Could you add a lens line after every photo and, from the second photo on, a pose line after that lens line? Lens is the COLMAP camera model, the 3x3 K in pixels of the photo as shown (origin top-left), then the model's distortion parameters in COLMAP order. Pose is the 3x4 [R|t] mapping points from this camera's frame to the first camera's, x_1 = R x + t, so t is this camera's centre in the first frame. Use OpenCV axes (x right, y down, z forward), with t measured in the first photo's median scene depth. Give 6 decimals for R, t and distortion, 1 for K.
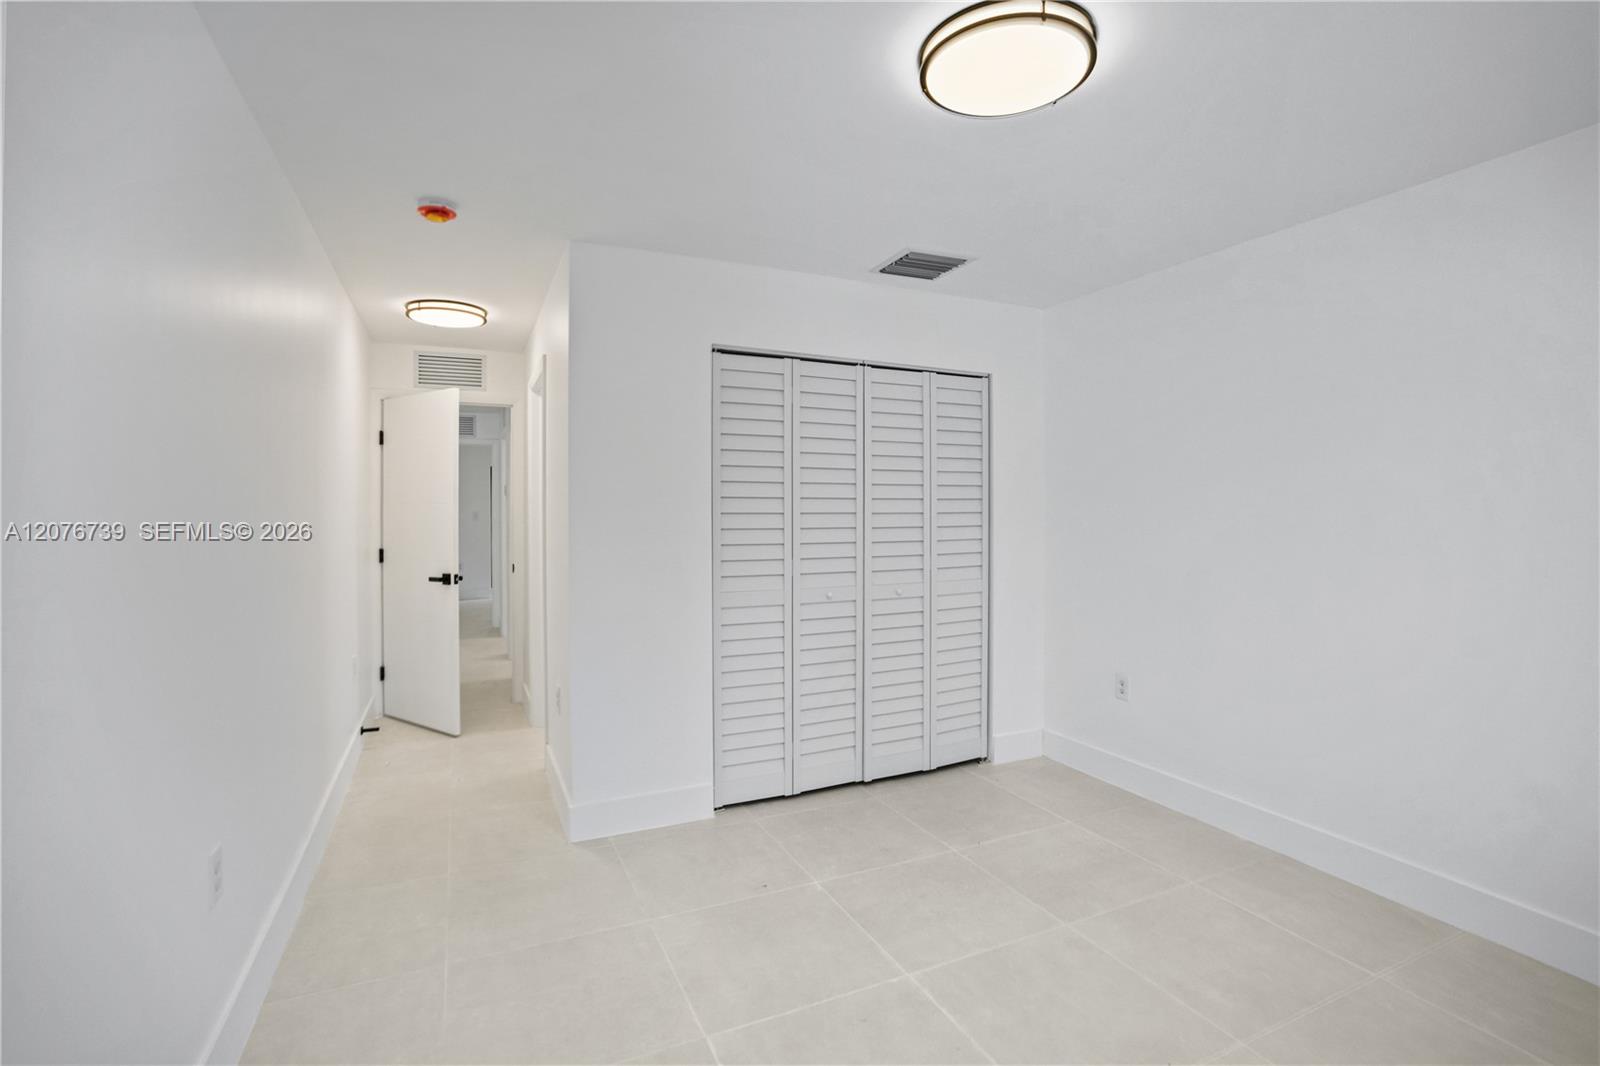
lens RADIAL K [[757.4, 0, 802.2], [0, 757.4, 493.4], [0, 0, 1]] dist [0.057113, 0.000251]
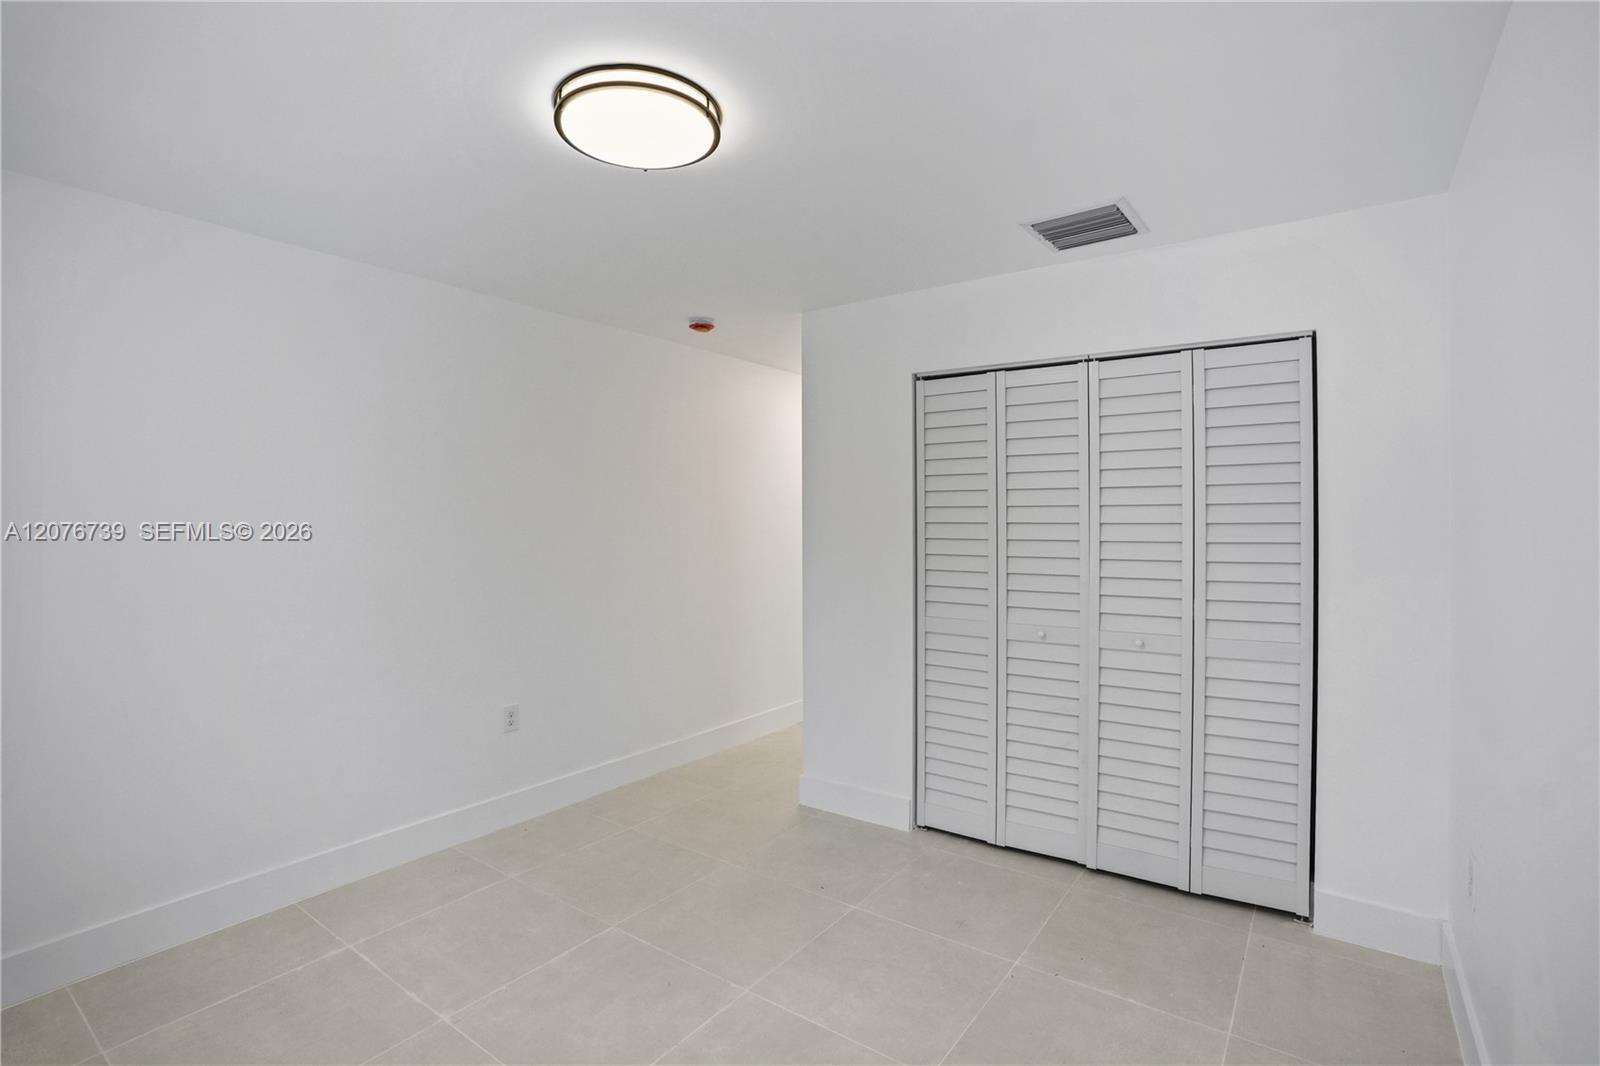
lens RADIAL K [[754.6, 0, 800.0], [0, 754.6, 533.0], [0, 0, 1]] dist [0.020052, 0.000474]
pose [[0.515884, 0.005463, -0.856641, 0.640450], [0.007509, 0.999912, 0.010899, 0.004784], [0.856626, -0.012055, 0.515798, 0.324210]]
